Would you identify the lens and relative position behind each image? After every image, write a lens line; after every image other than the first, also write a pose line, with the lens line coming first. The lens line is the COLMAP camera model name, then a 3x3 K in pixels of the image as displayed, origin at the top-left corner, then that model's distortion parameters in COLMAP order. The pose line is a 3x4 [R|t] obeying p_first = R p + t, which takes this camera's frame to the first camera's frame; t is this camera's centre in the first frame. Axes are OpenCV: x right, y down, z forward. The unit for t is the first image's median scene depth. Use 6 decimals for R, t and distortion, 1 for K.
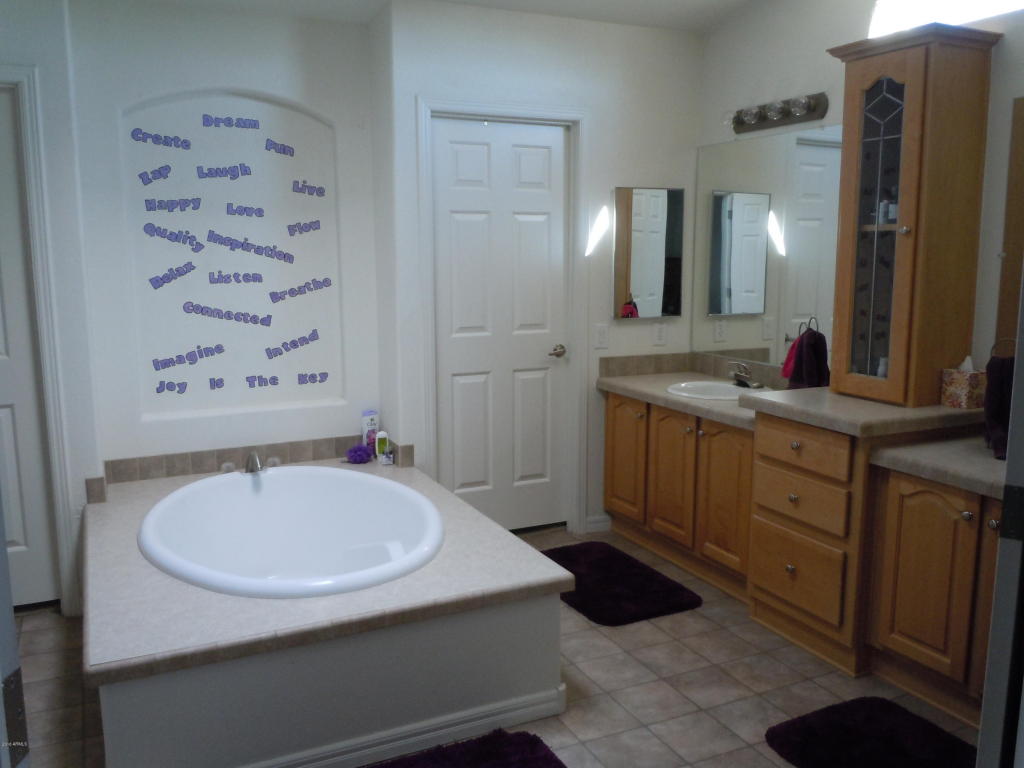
lens RADIAL K [[876.0, 0, 513.7], [0, 876.0, 379.3], [0, 0, 1]] dist [0.034288, -0.089049]
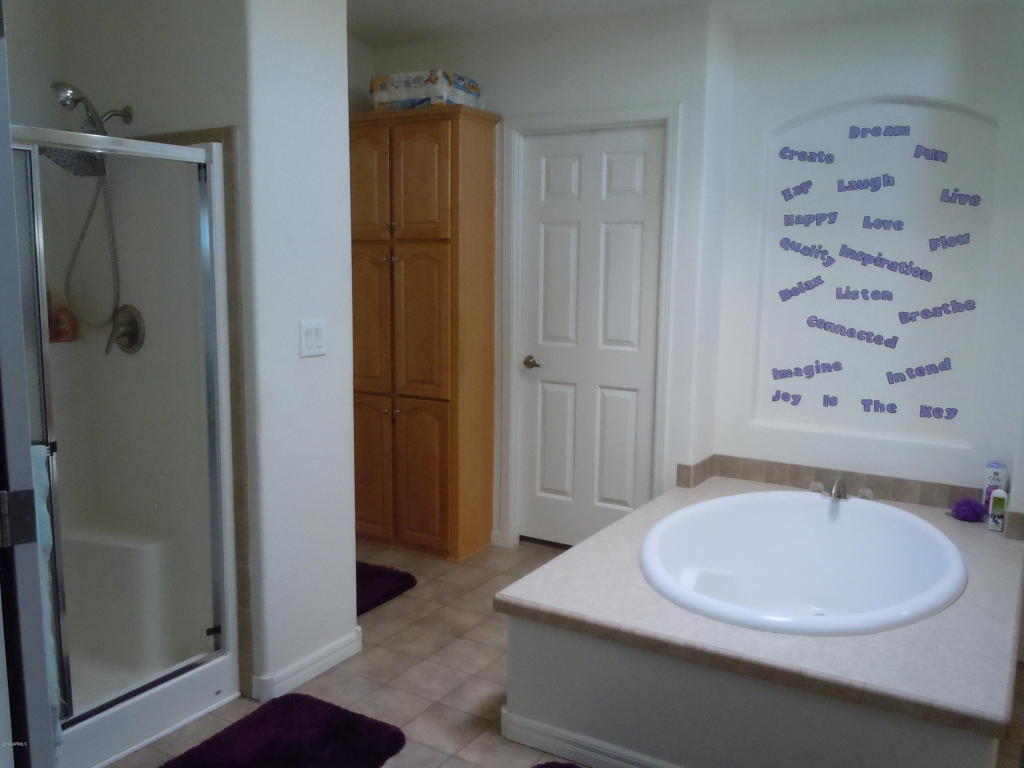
lens RADIAL K [[876.0, 0, 513.7], [0, 876.0, 379.3], [0, 0, 1]] dist [0.034288, -0.089049]
pose [[0.542177, 0.127938, -0.830467, 0.282192], [-0.144532, 0.987810, 0.057819, -0.025120], [0.827741, 0.088681, 0.554059, 0.168220]]
